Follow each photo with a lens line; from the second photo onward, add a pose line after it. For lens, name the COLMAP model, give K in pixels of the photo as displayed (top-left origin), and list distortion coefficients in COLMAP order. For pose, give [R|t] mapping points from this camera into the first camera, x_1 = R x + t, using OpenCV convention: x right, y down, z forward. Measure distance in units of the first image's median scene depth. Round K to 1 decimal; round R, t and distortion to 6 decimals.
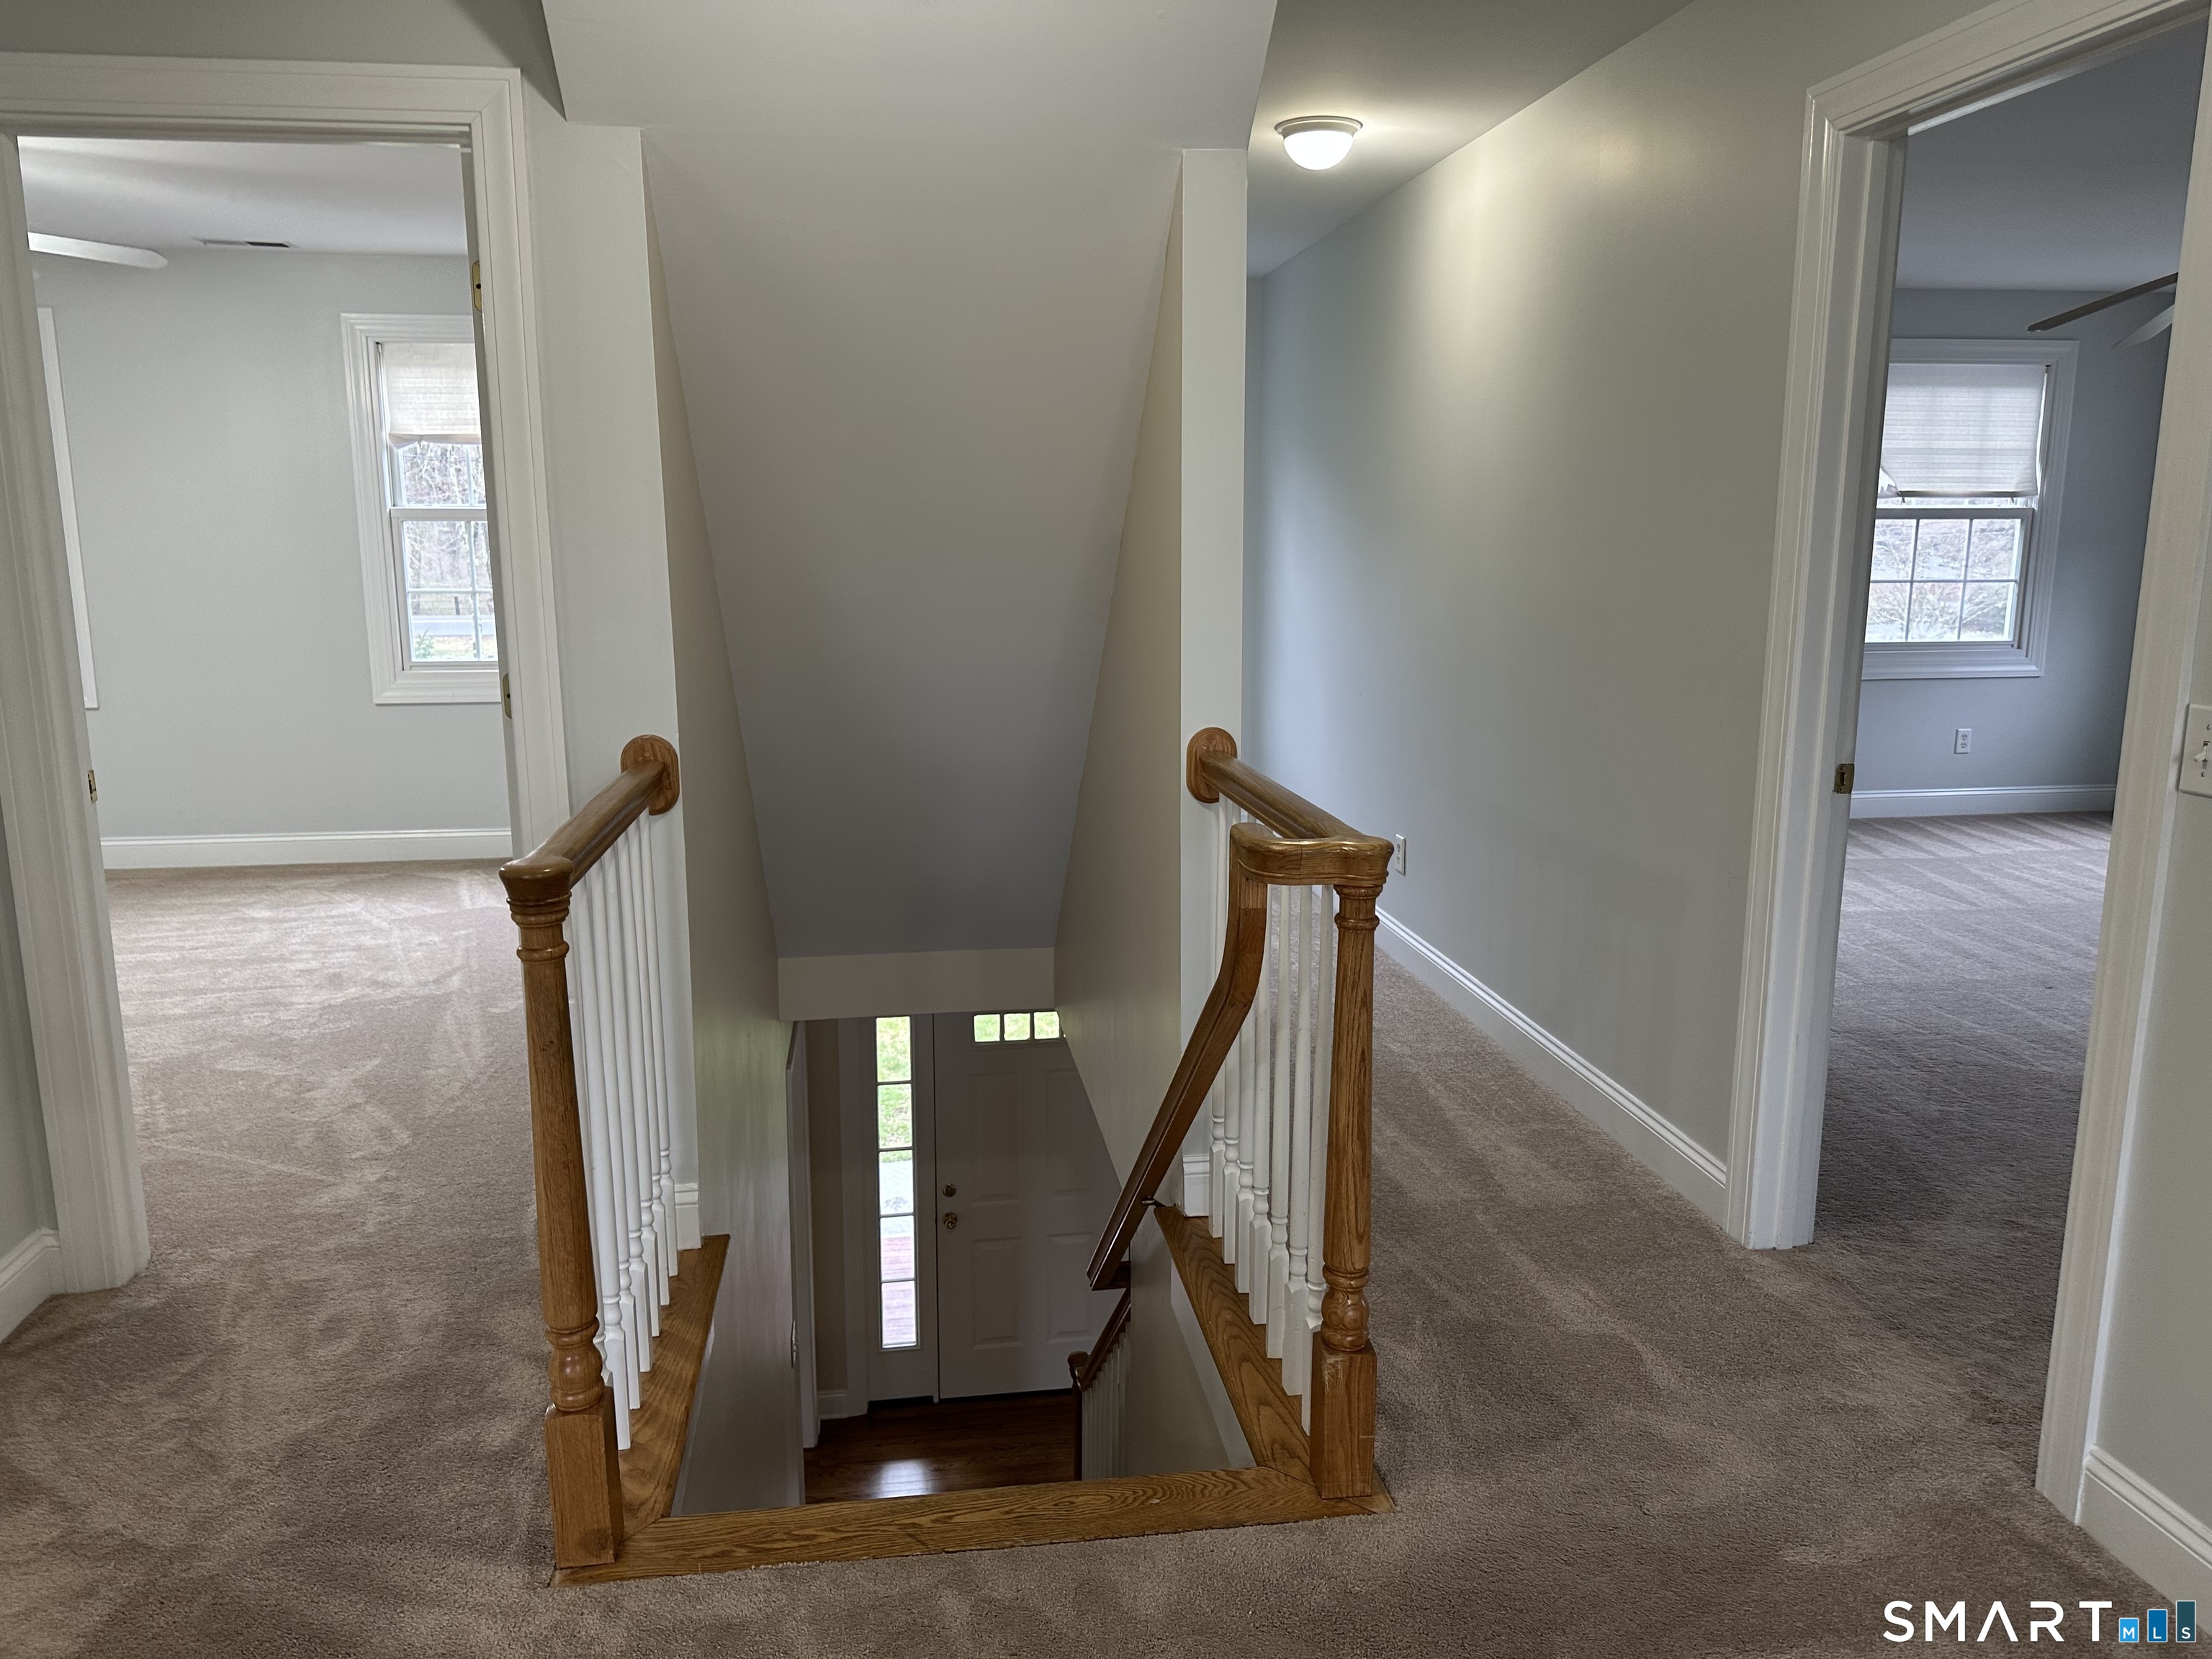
lens RADIAL K [[1558.2, 0, 1106.0], [0, 1558.2, 829.5], [0, 0, 1]] dist [0.025781, -0.038597]
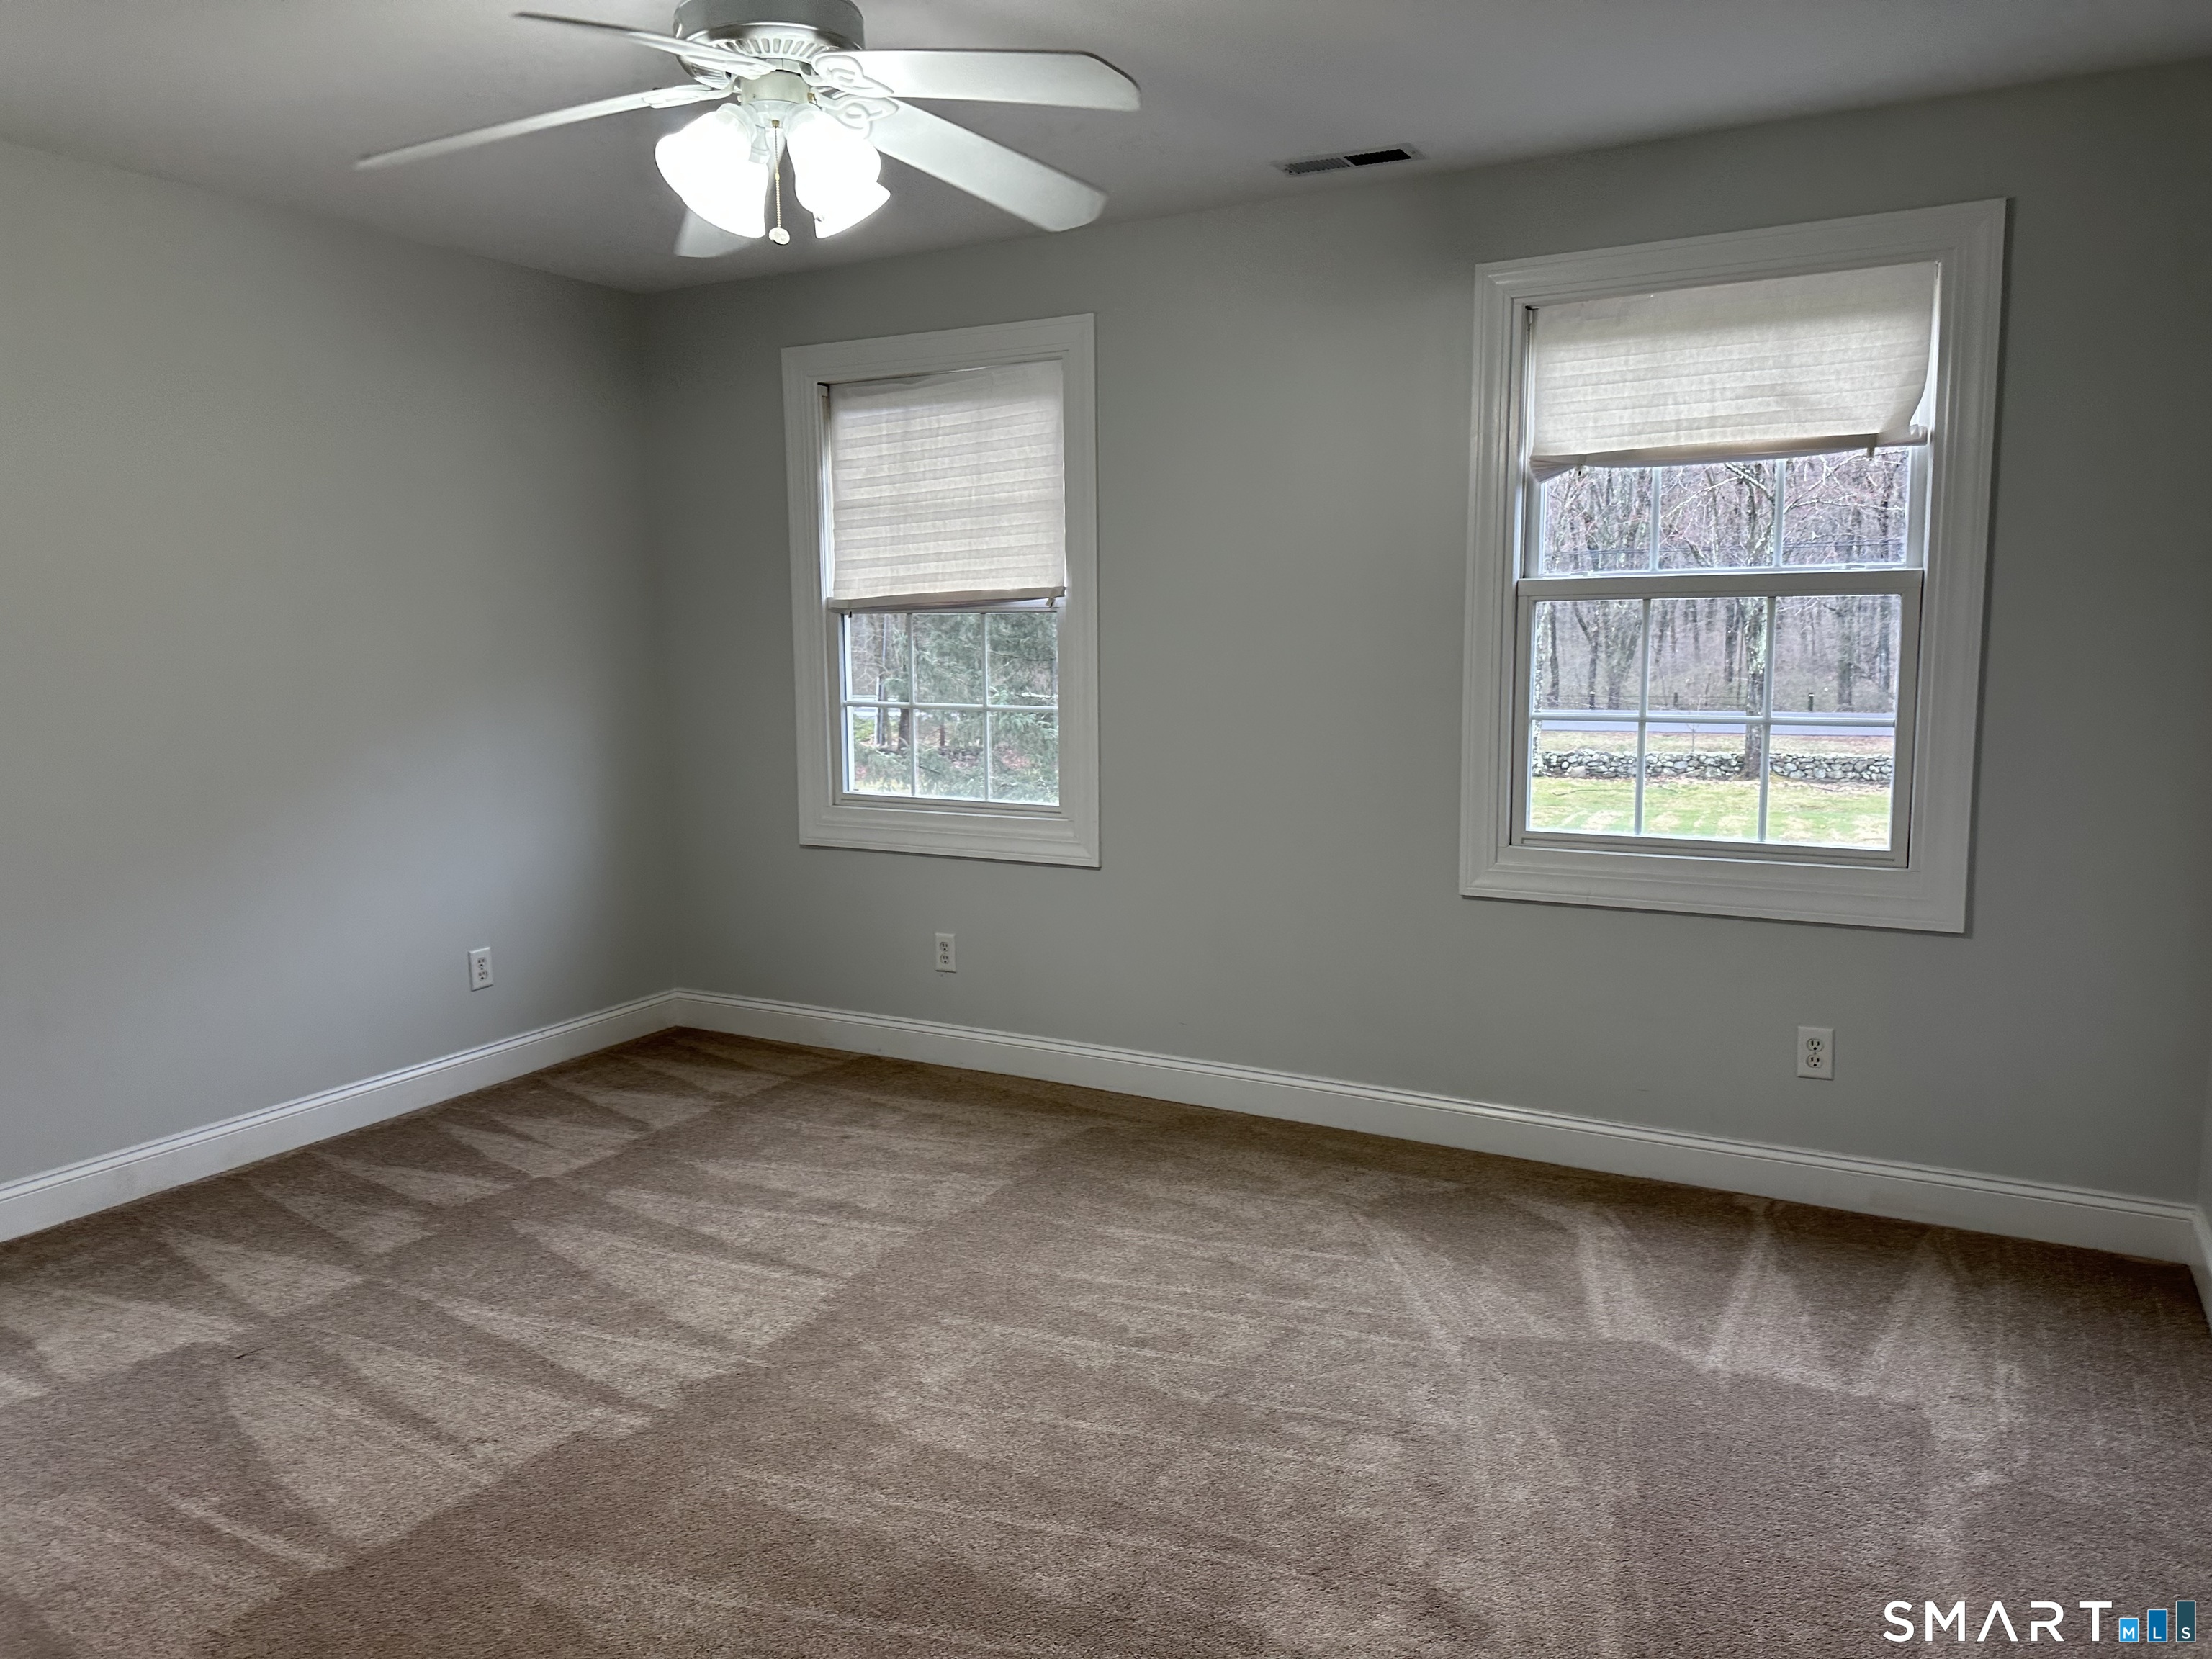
lens RADIAL K [[1541.4, 0, 1106.0], [0, 1541.4, 829.5], [0, 0, 1]] dist [0.124613, -0.211817]
pose [[0.801590, 0.068273, -0.593963, -0.490728], [-0.102628, 0.994425, -0.024199, -0.174252], [0.589000, 0.080355, 0.804128, 0.953276]]
